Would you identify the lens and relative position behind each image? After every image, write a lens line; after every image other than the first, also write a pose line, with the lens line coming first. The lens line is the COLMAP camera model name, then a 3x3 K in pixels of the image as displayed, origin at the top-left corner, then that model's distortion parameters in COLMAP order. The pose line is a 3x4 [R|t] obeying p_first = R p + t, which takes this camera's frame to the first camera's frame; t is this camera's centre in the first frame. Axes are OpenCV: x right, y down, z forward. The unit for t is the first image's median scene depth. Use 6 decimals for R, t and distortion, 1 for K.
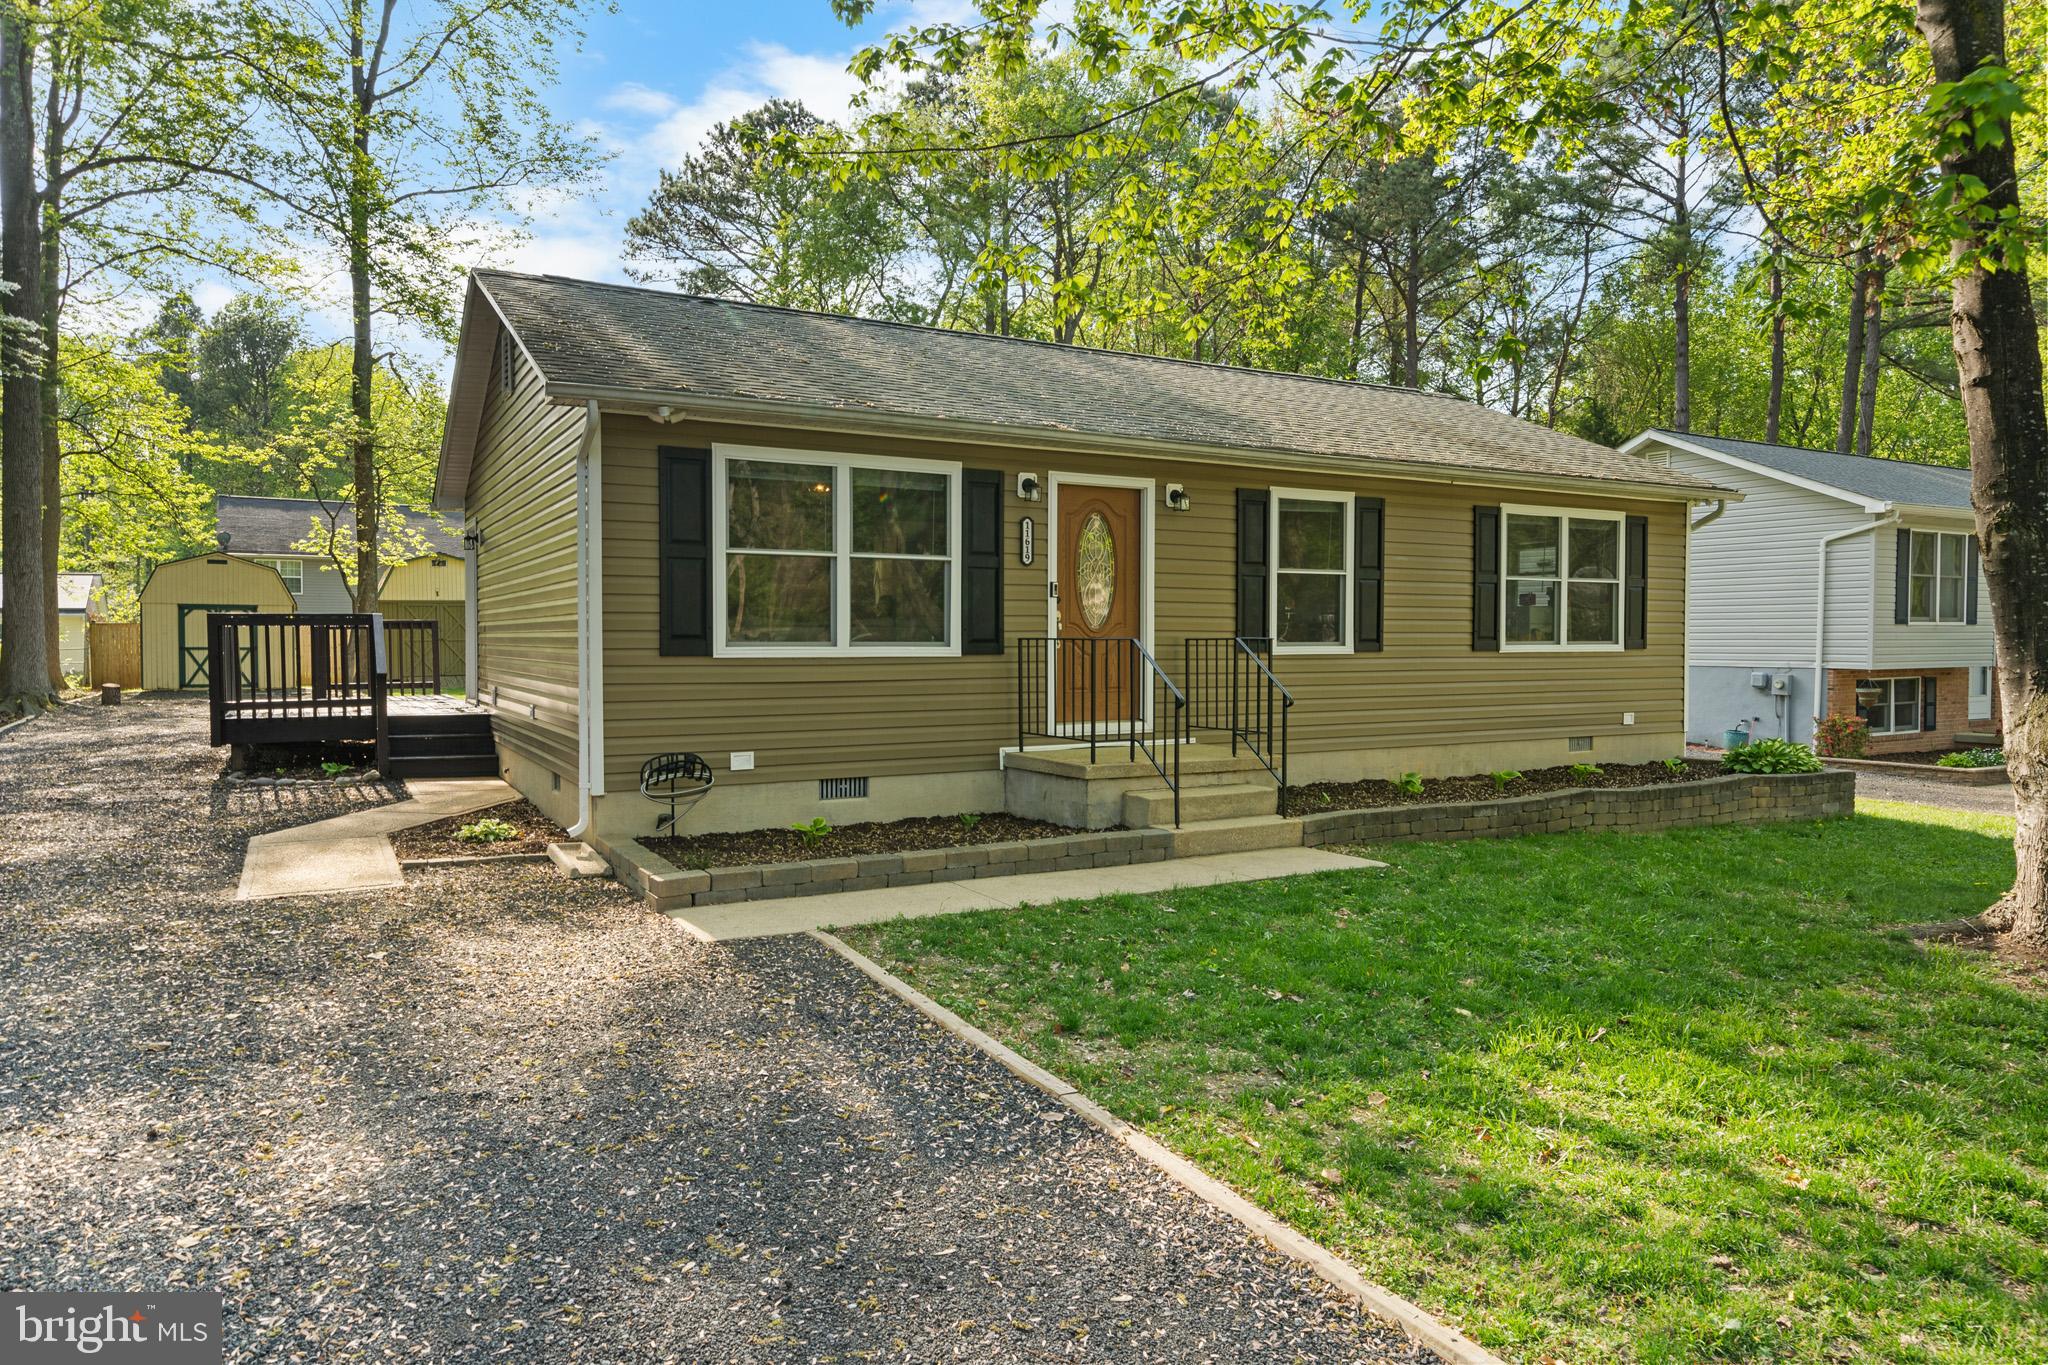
lens RADIAL K [[1299.1, 0, 1016.4], [0, 1299.1, 666.3], [0, 0, 1]] dist [0.005824, 0.001235]
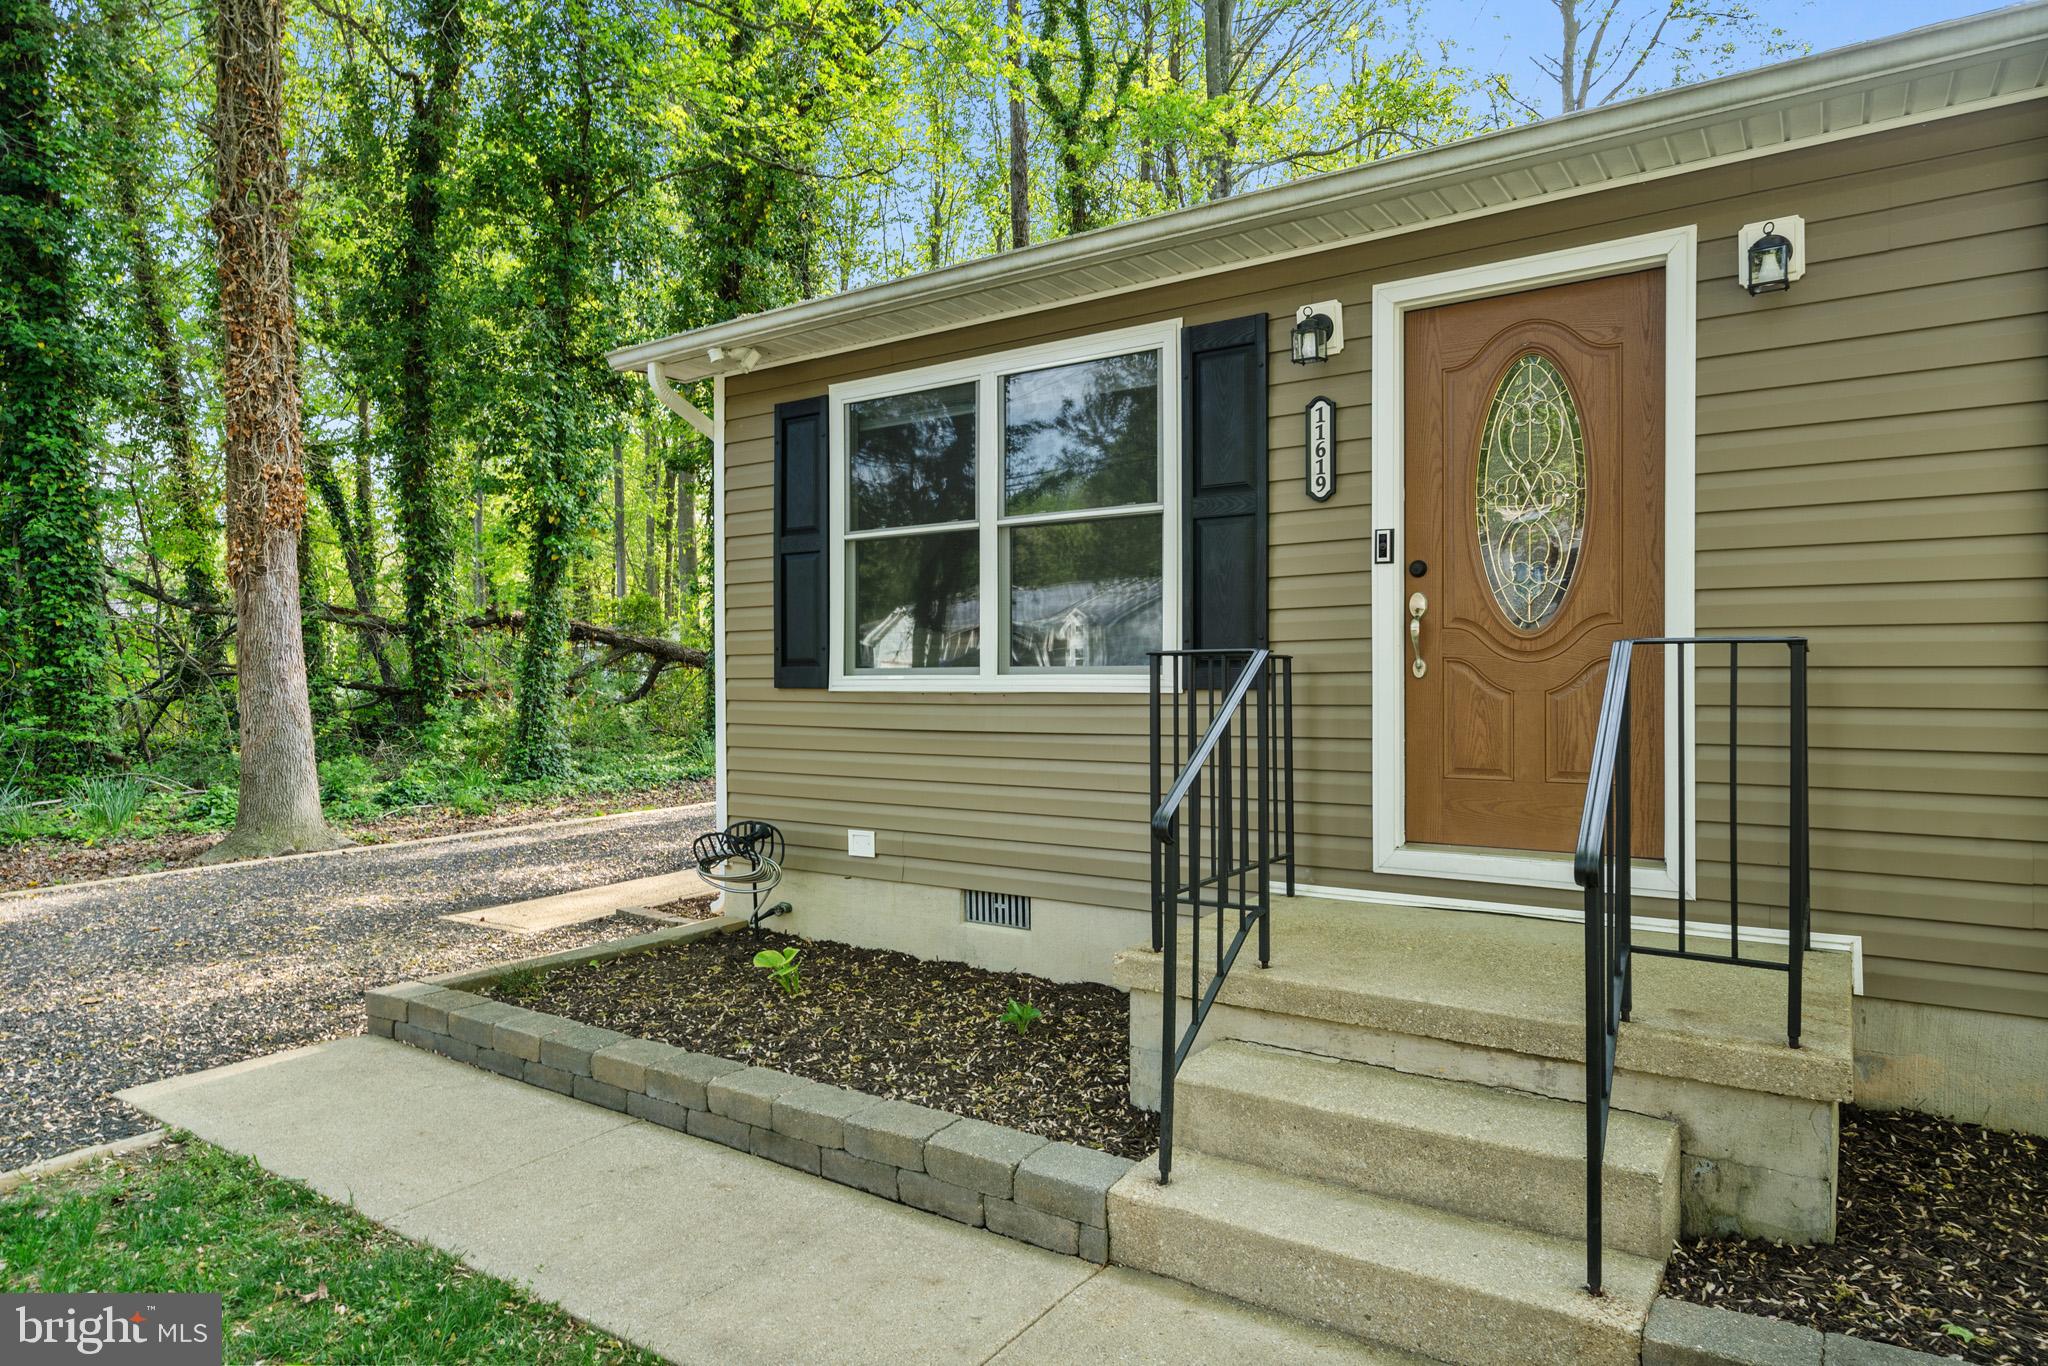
lens RADIAL K [[1190.1, 0, 1022.1], [0, 1190.1, 689.7], [0, 0, 1]] dist [-0.009492, -0.001392]
pose [[0.447594, 0.007119, -0.894208, 0.345630], [-0.015473, 0.999880, 0.000215, -0.008071], [0.894103, 0.013740, 0.447651, 0.717606]]
